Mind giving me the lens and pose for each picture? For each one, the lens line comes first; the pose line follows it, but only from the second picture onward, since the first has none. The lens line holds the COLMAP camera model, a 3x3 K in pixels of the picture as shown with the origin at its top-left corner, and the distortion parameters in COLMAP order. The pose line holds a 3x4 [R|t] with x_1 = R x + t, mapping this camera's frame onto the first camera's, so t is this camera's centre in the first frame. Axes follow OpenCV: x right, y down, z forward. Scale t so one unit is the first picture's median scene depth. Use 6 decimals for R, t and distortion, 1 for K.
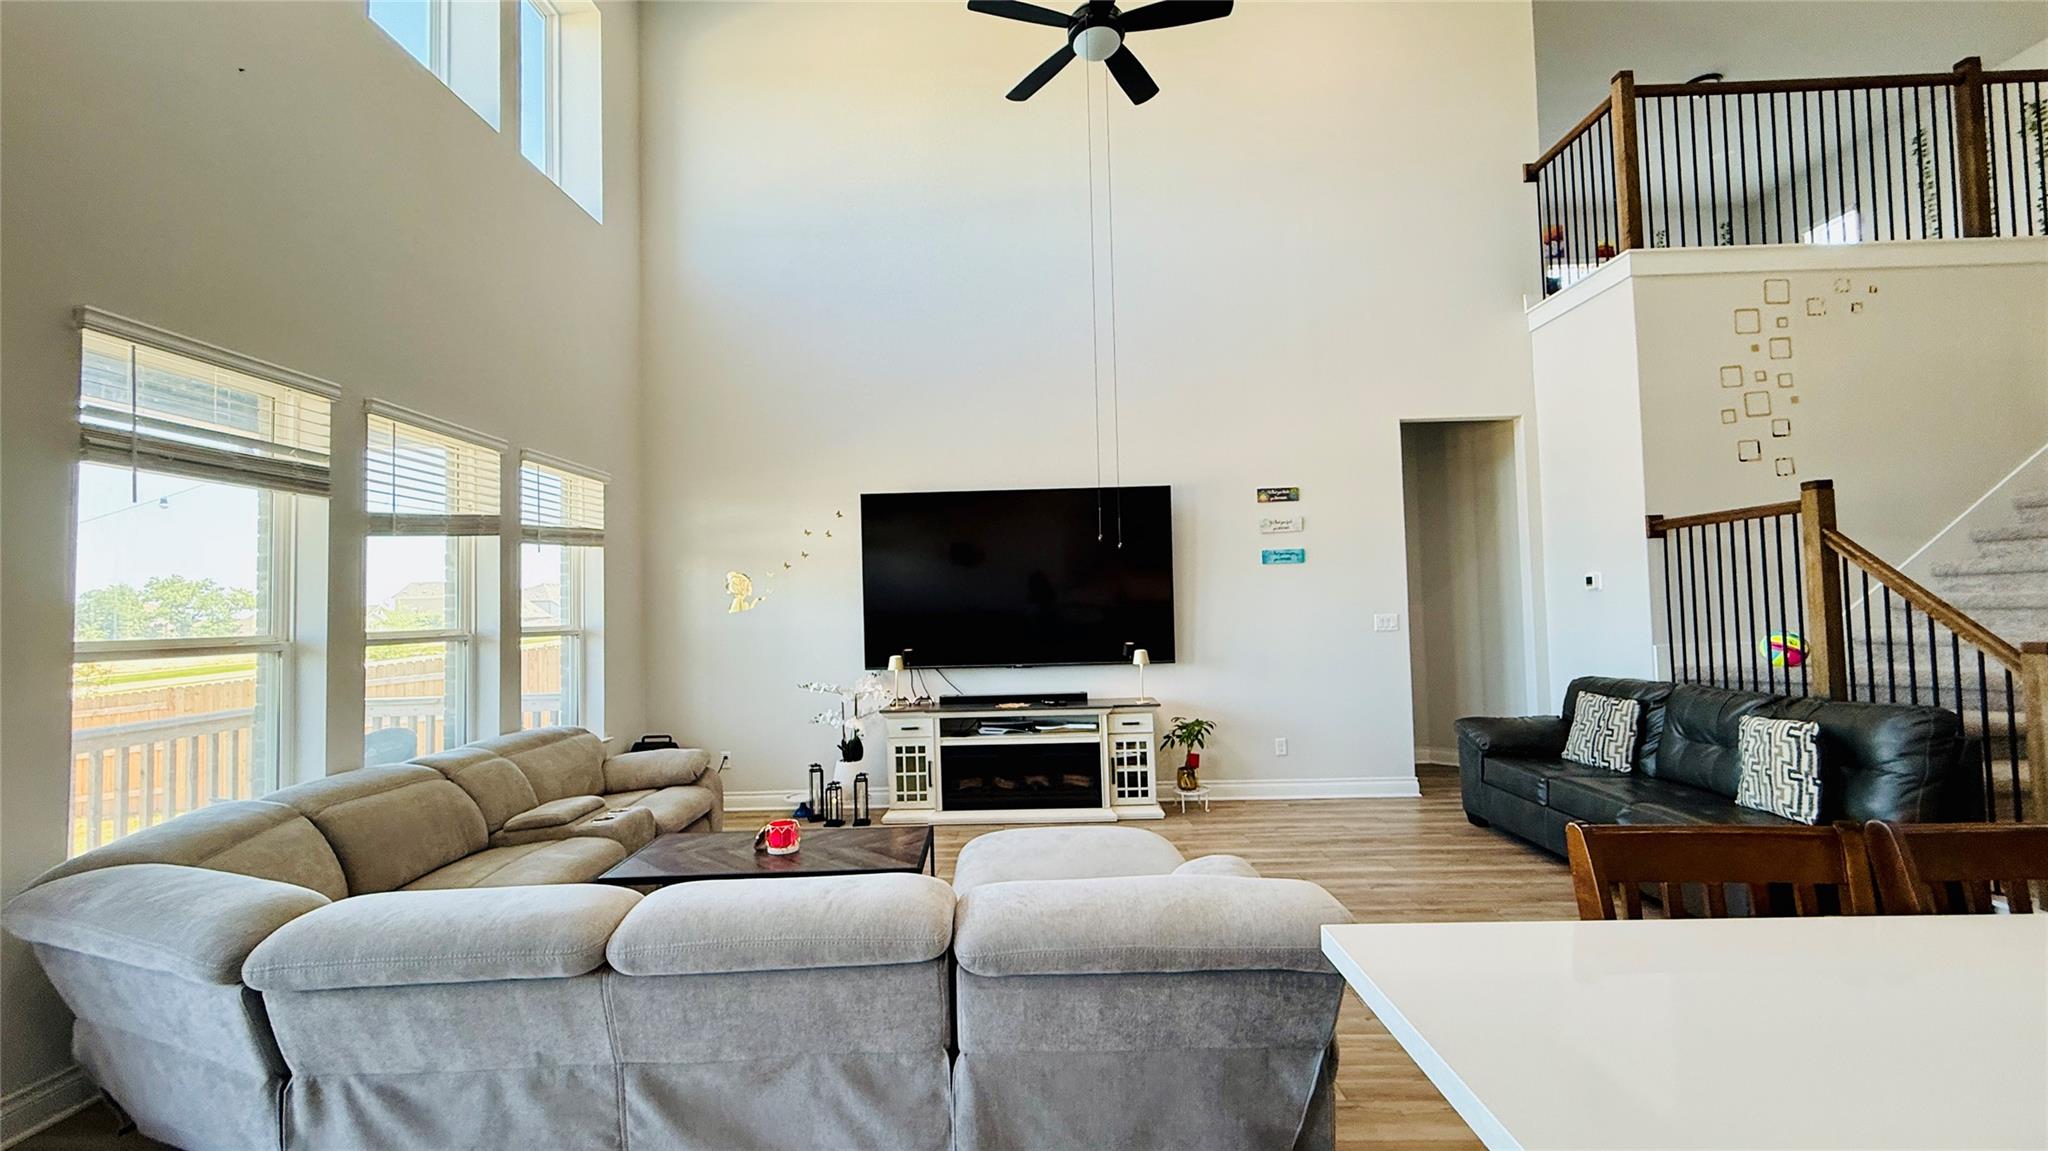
lens RADIAL K [[818.7, 0, 1020.4], [0, 818.7, 577.8], [0, 0, 1]] dist [0.001215, -0.000575]
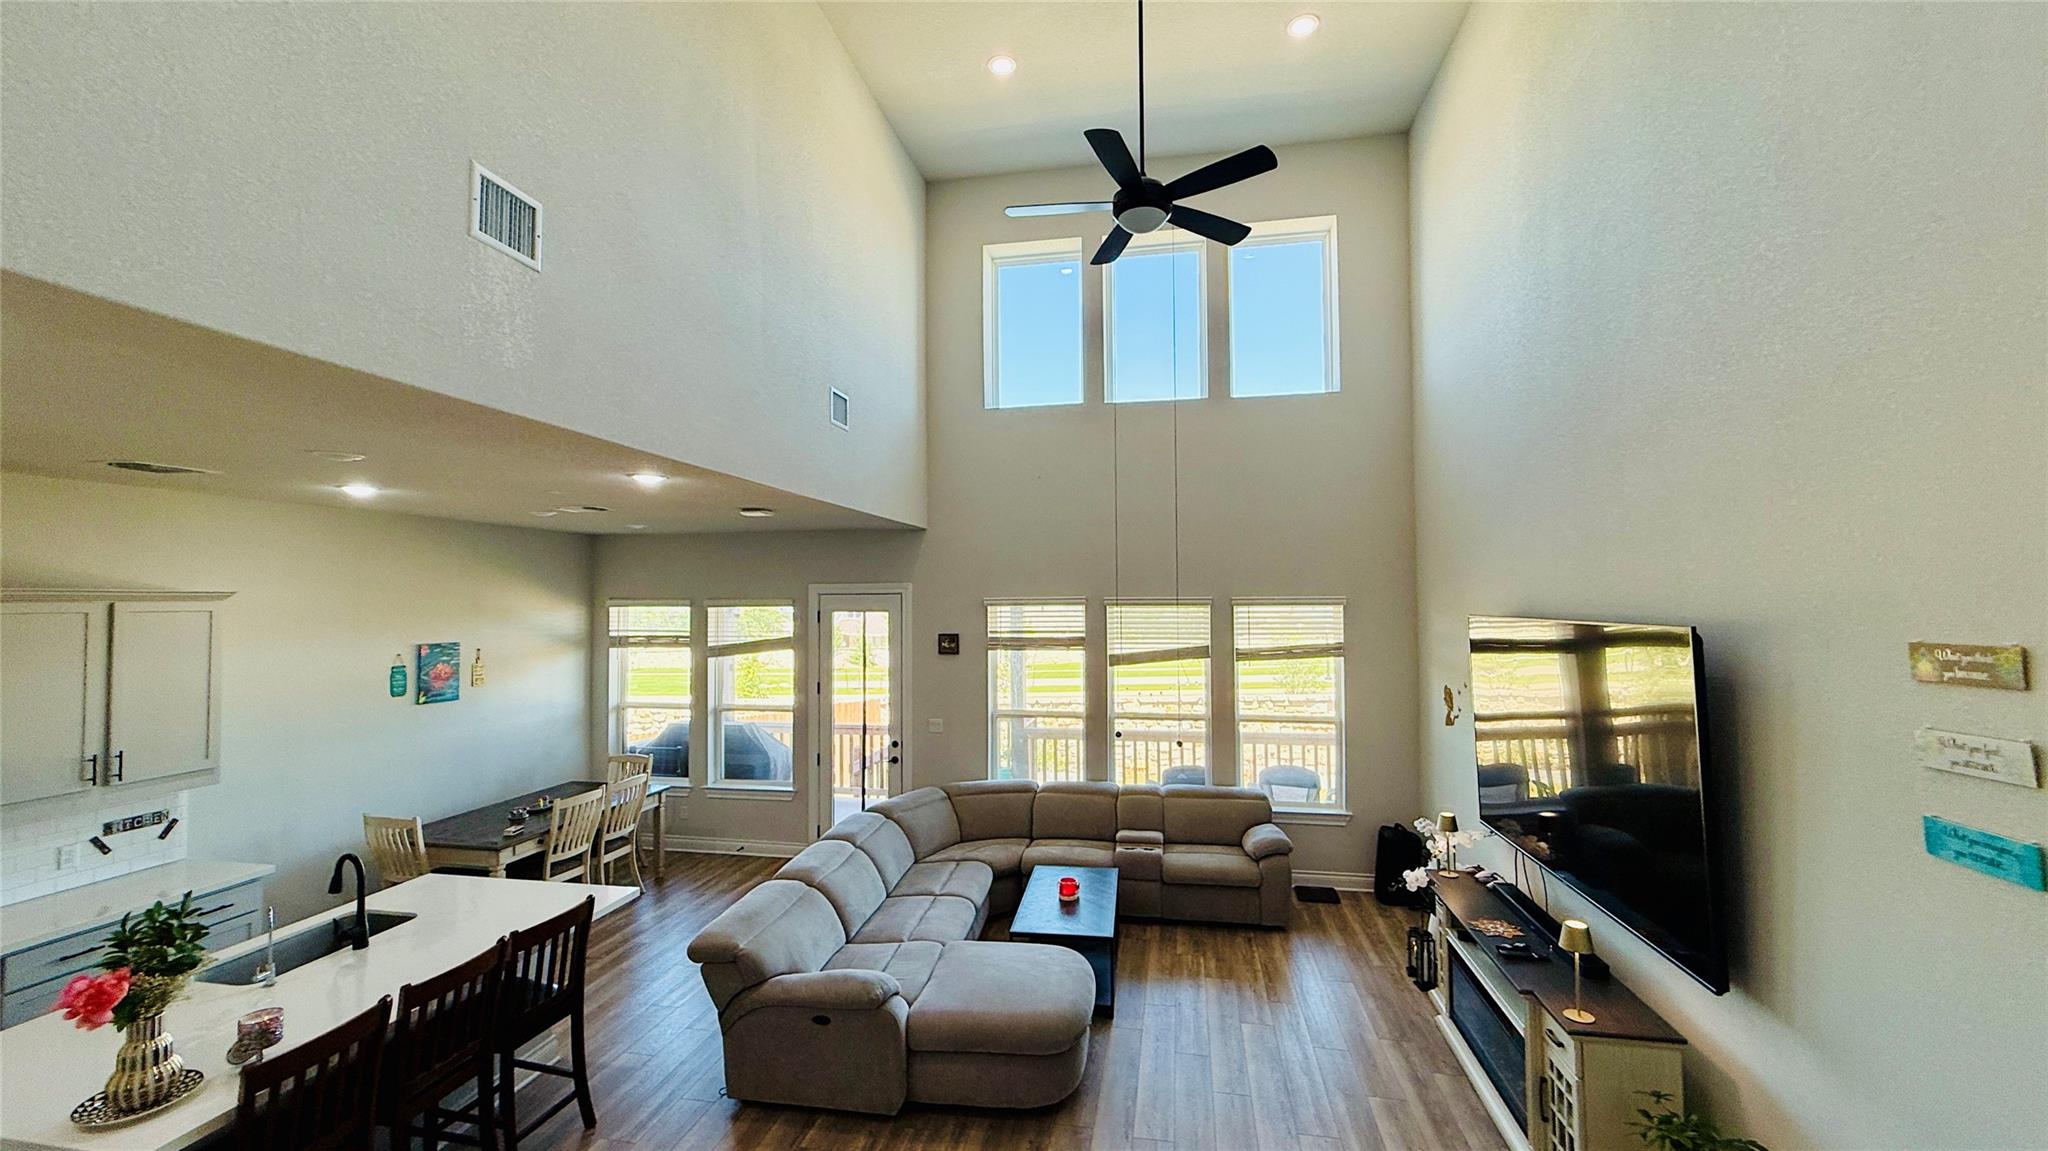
lens RADIAL K [[812.0, 0, 1024.0], [0, 812.0, 575.5], [0, 0, 1]] dist [-0.000138, -0.000420]
pose [[-0.167548, -0.005736, -0.985847, 0.904657], [0.046518, 0.998823, -0.013717, -0.193085], [0.984766, -0.048158, -0.167084, 0.852972]]
